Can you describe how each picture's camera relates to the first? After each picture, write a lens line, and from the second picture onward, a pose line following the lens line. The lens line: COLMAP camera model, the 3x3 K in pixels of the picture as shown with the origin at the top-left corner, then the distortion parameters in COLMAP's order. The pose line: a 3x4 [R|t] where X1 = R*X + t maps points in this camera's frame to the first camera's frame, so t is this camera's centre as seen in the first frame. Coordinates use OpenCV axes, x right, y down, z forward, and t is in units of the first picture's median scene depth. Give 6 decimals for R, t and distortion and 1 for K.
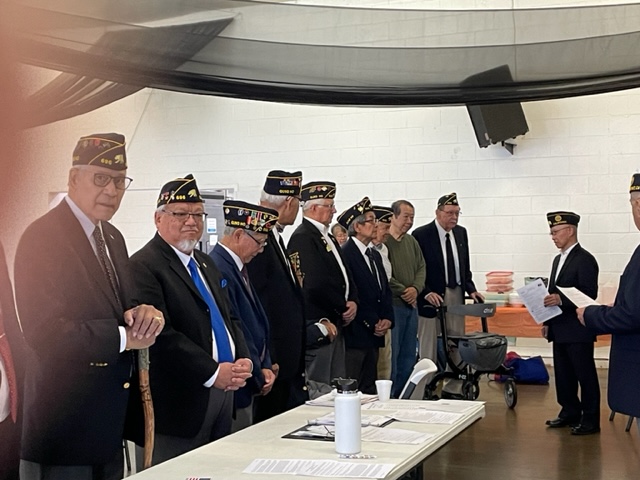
lens RADIAL K [[1081.3, 0, 320.0], [0, 1081.3, 240.0], [0, 0, 1]] dist [0.121047, -0.057459]
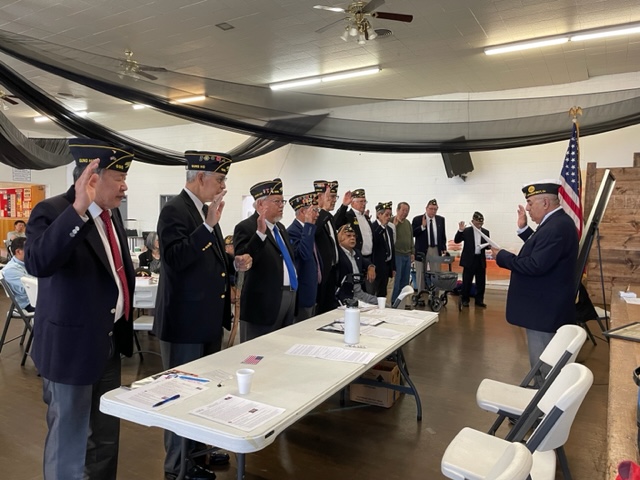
lens RADIAL K [[482.9, 0, 324.6], [0, 482.9, 227.7], [0, 0, 1]] dist [0.116593, -0.141552]
pose [[0.992958, 0.042324, -0.110651, 0.048937], [-0.040403, 0.998992, 0.019552, 0.000002], [0.111367, -0.014944, 0.993667, 0.185485]]
